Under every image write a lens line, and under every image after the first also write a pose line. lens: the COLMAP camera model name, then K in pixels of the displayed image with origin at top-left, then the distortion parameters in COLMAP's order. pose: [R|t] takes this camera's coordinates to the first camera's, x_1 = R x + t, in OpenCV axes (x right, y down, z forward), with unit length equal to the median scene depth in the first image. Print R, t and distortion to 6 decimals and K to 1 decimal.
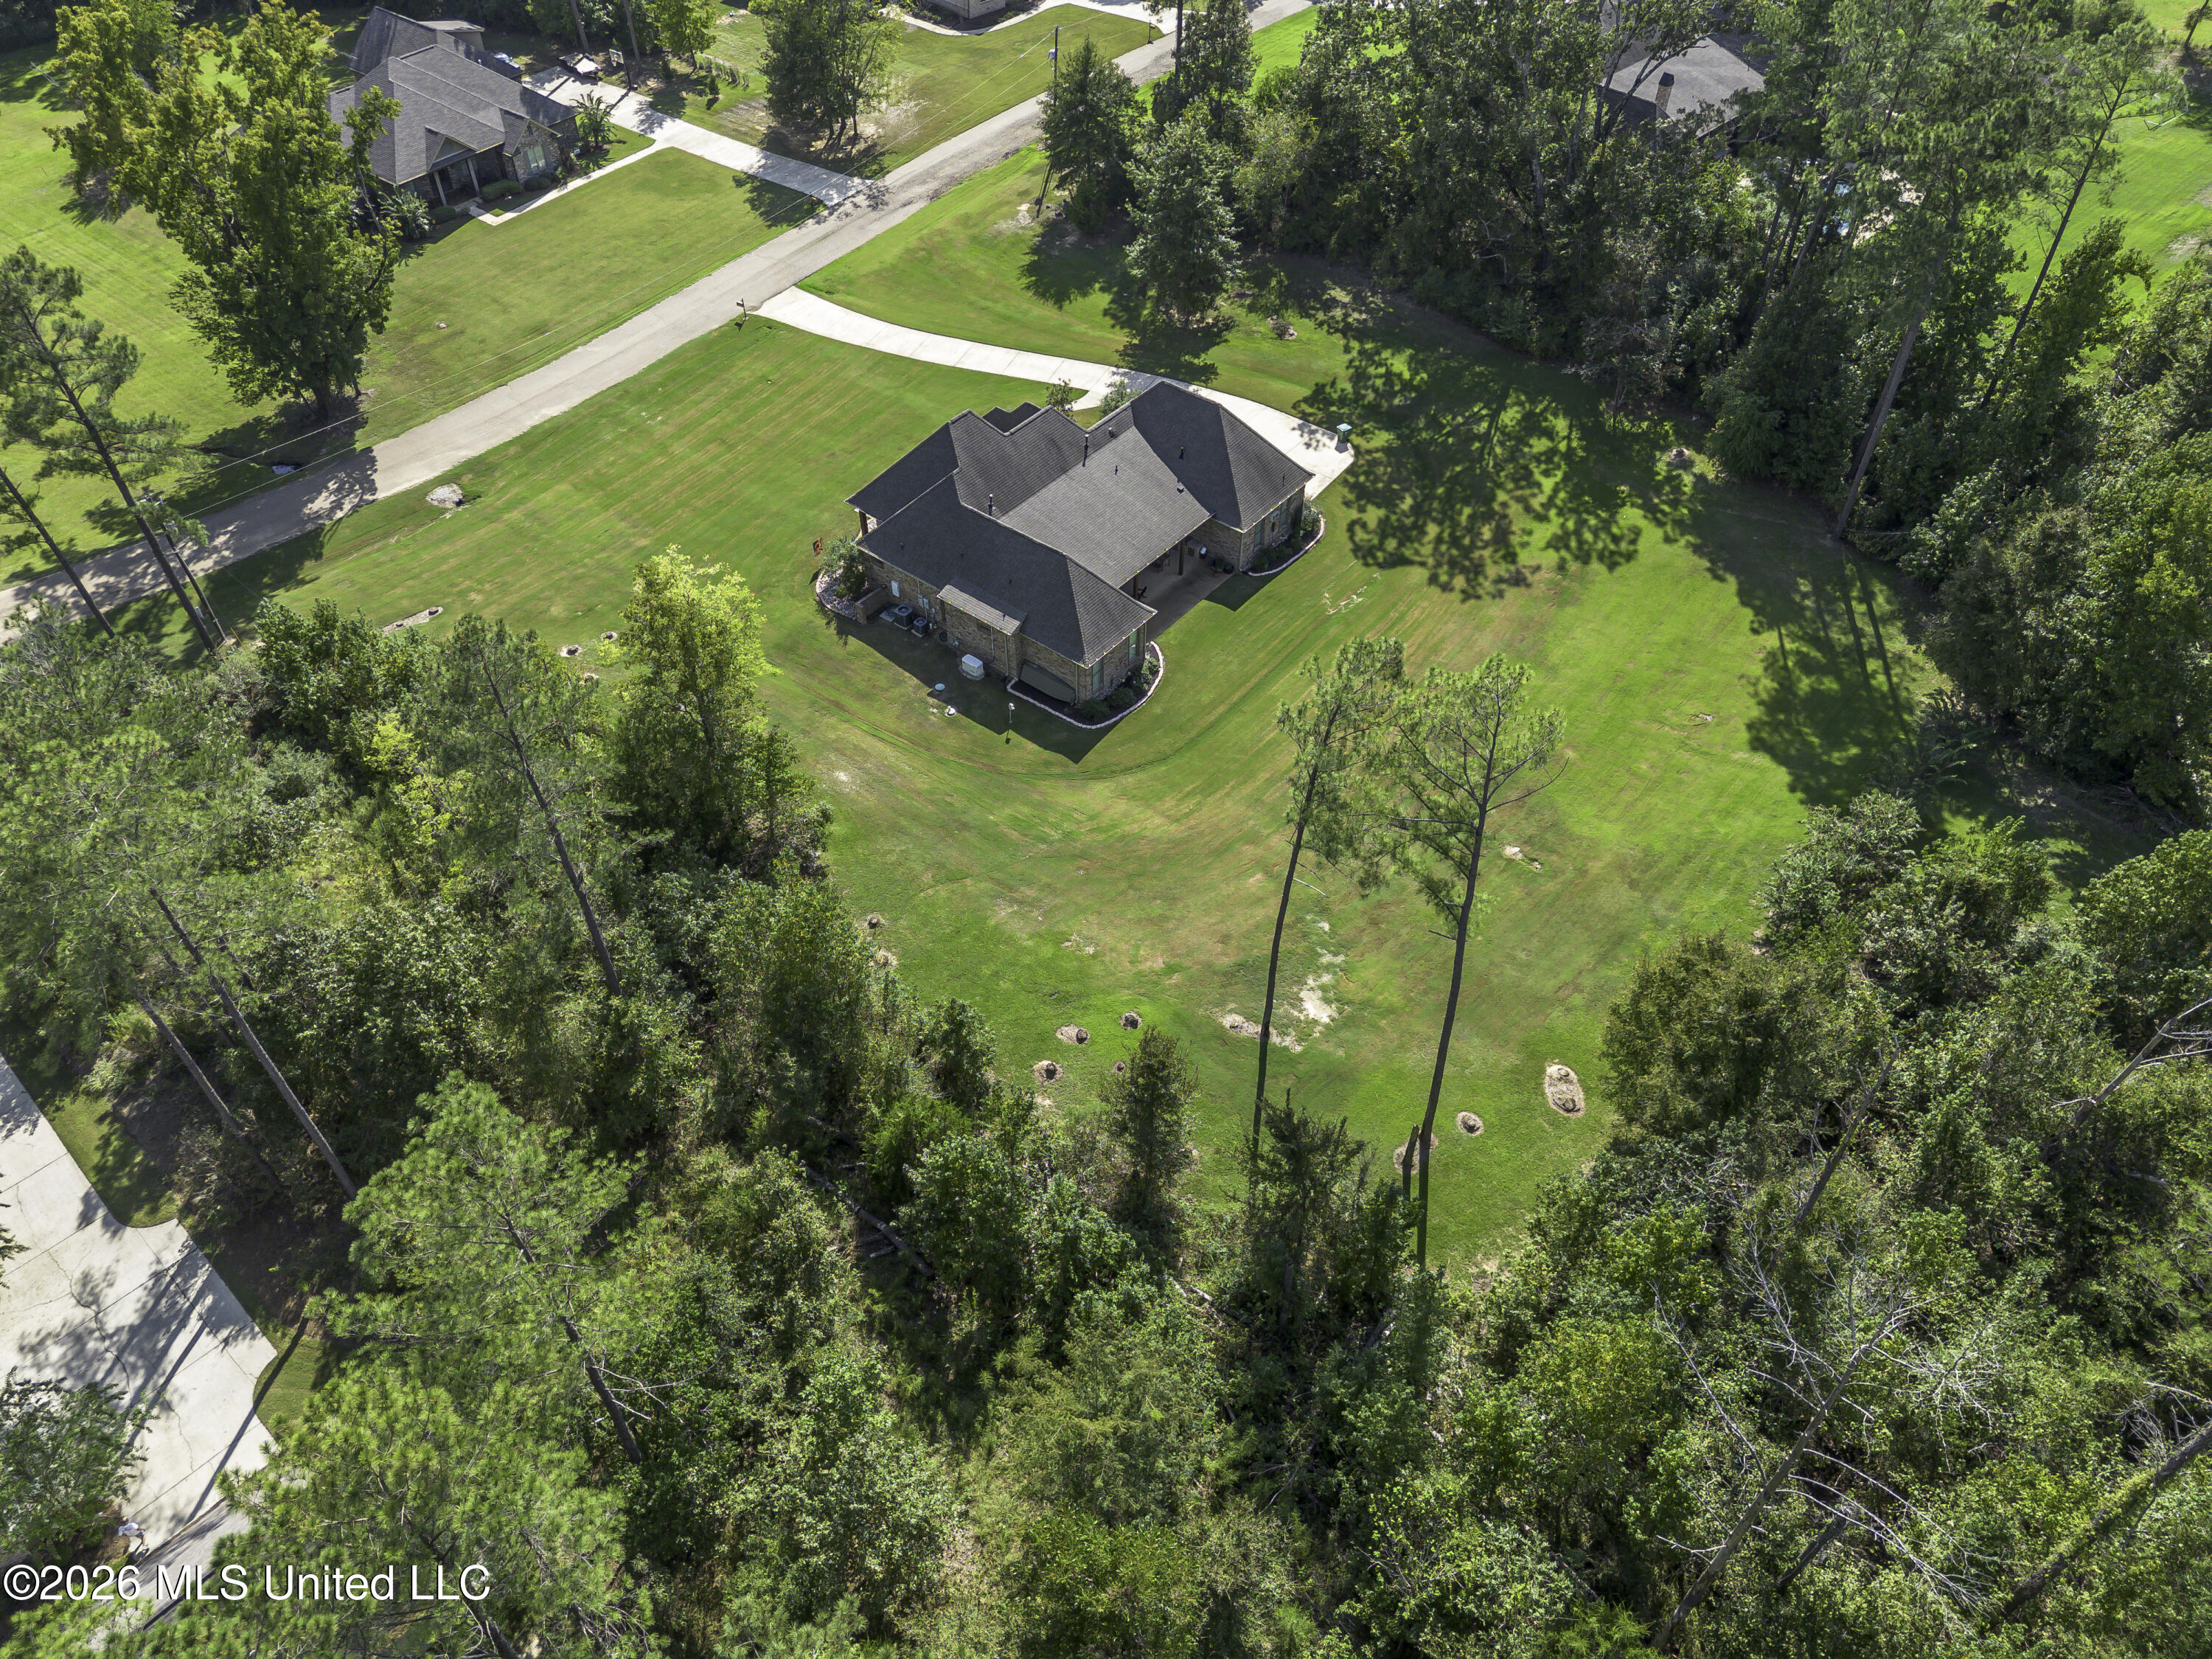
lens RADIAL K [[1577.9, 0, 1107.3], [0, 1577.9, 823.0], [0, 0, 1]] dist [0.082563, -0.081373]
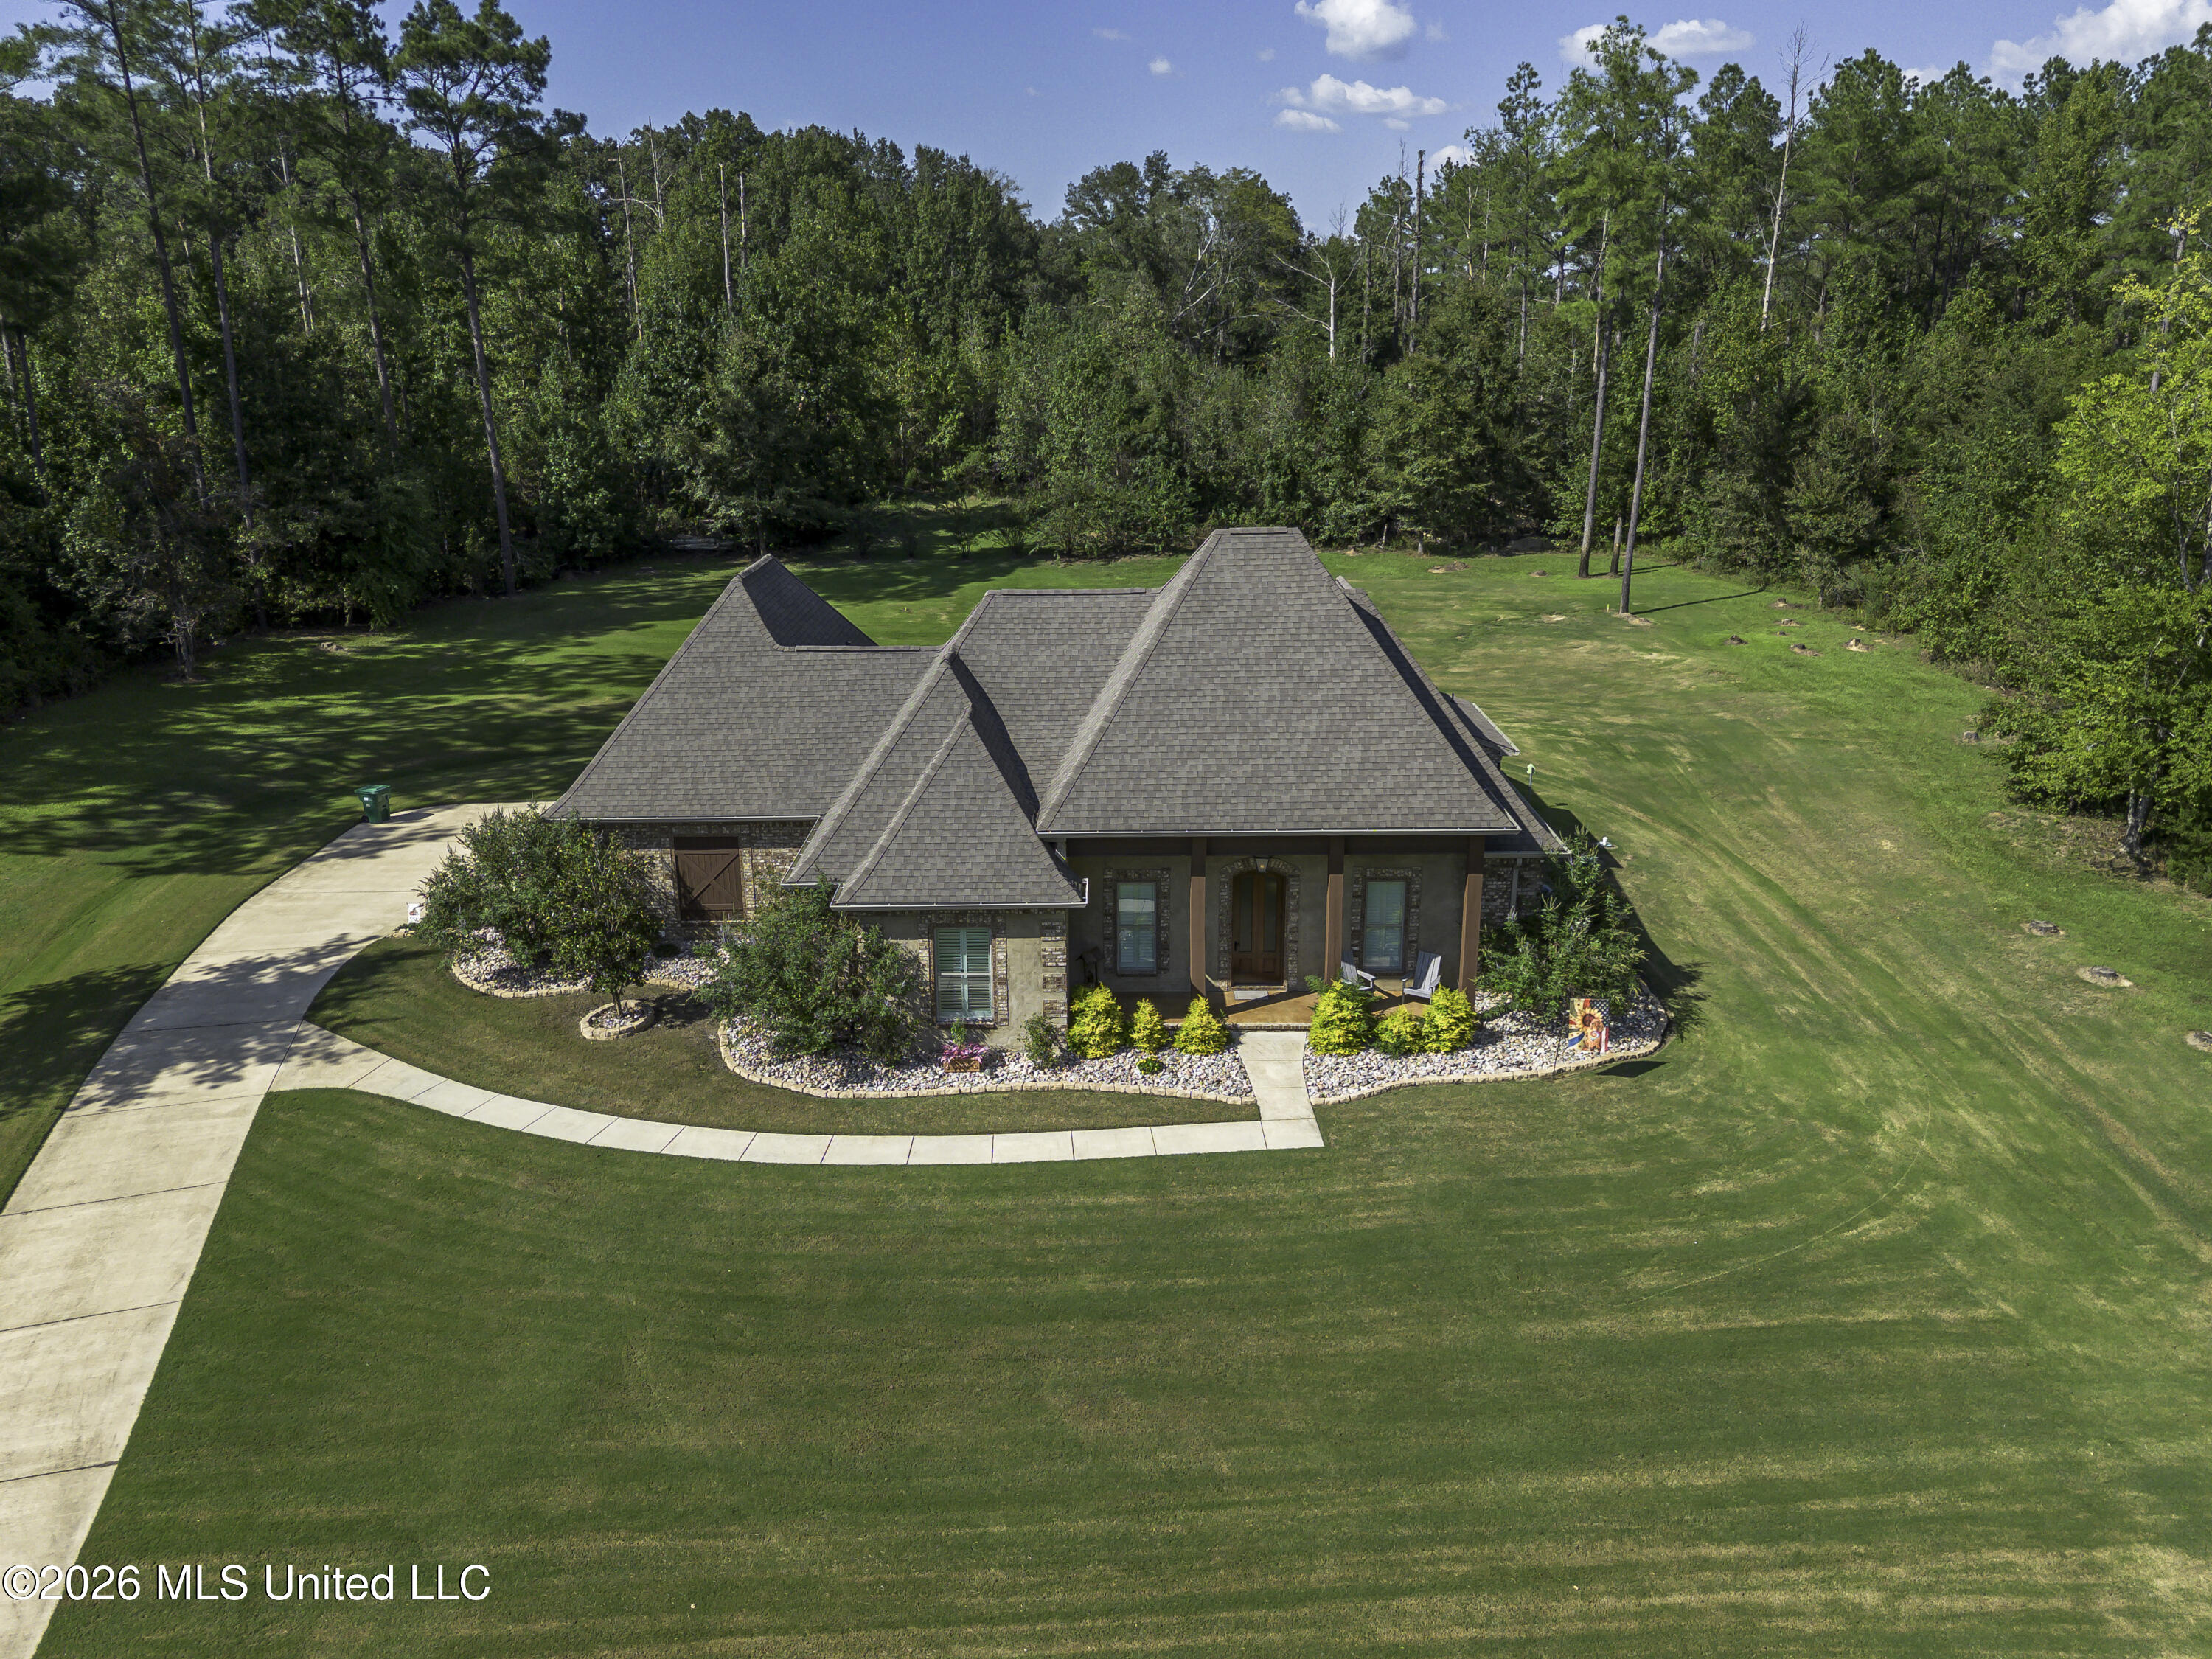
lens RADIAL K [[1593.4, 0, 1079.6], [0, 1593.4, 858.5], [0, 0, 1]] dist [0.039377, -0.040243]
pose [[-0.612081, -0.240584, 0.753310, -0.333652], [0.576363, 0.516509, 0.633264, -0.427747], [-0.541445, 0.821789, -0.177482, 1.022693]]
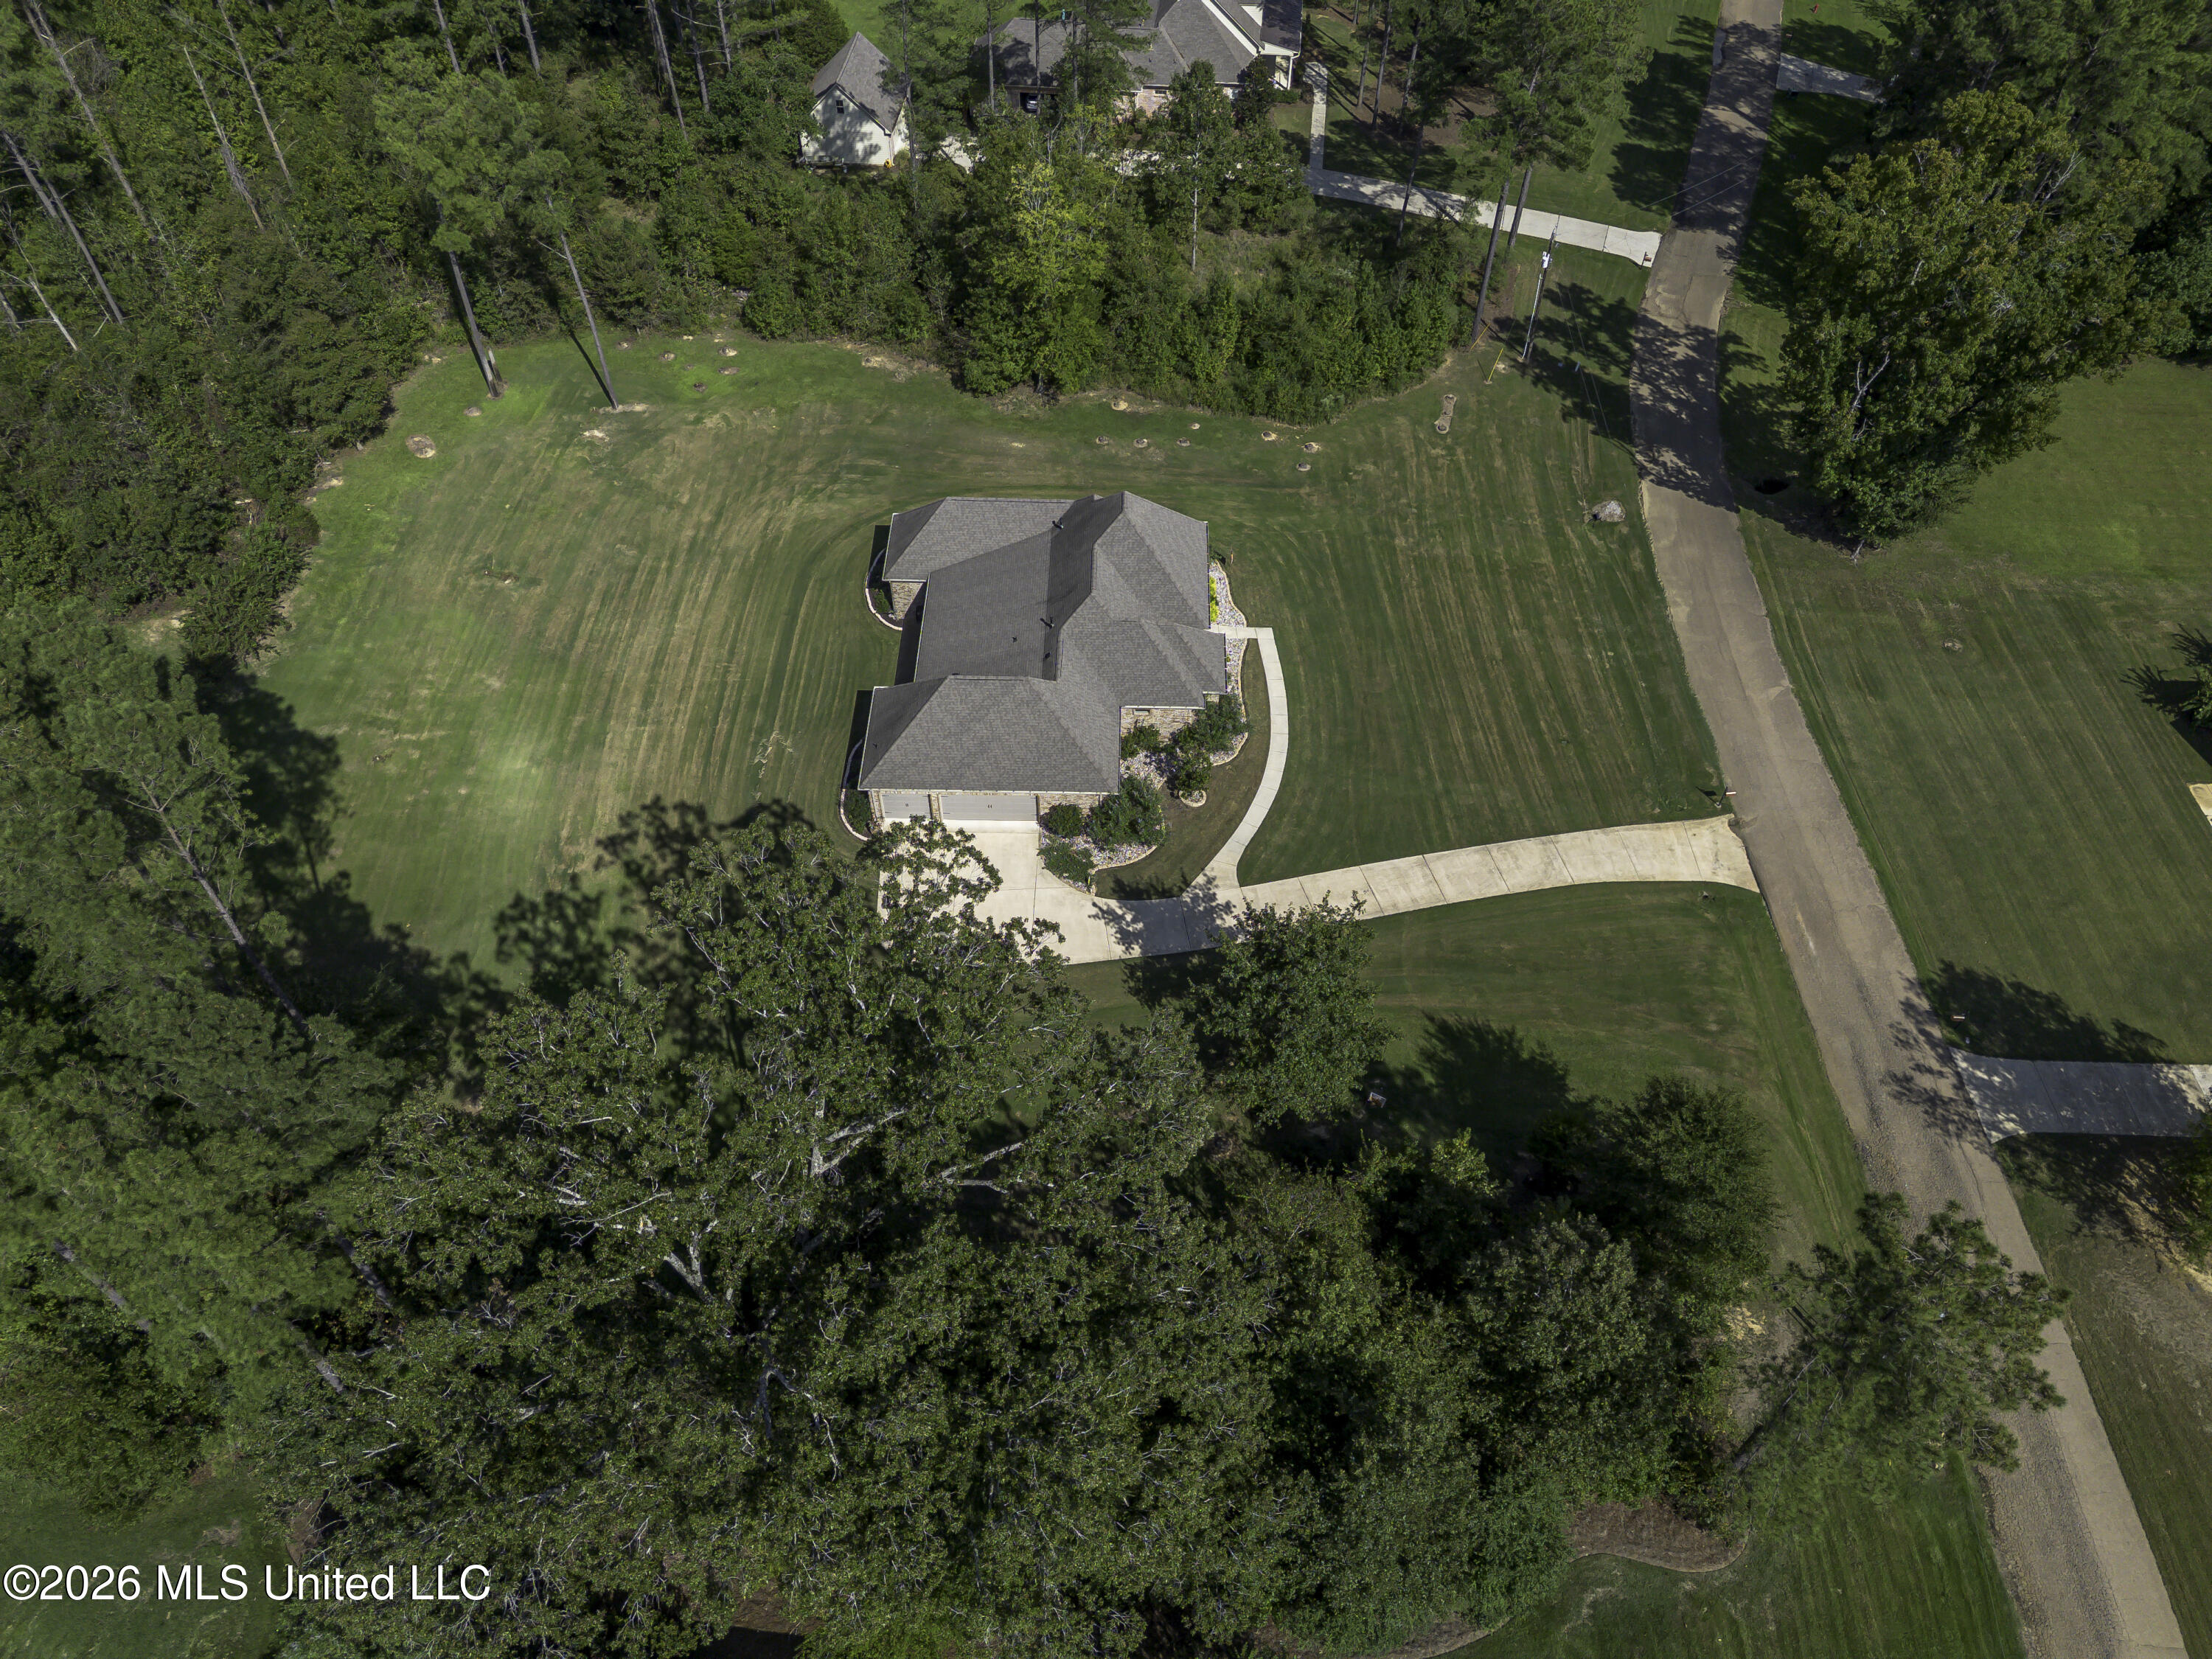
lens RADIAL K [[1596.7, 0, 1109.8], [0, 1596.7, 808.4], [0, 0, 1]] dist [0.081230, -0.075066]
pose [[-0.794092, 0.458446, -0.399055, 0.363157], [-0.439111, 0.021224, 0.898182, -1.030162], [0.420237, 0.888469, 0.184455, 0.866449]]
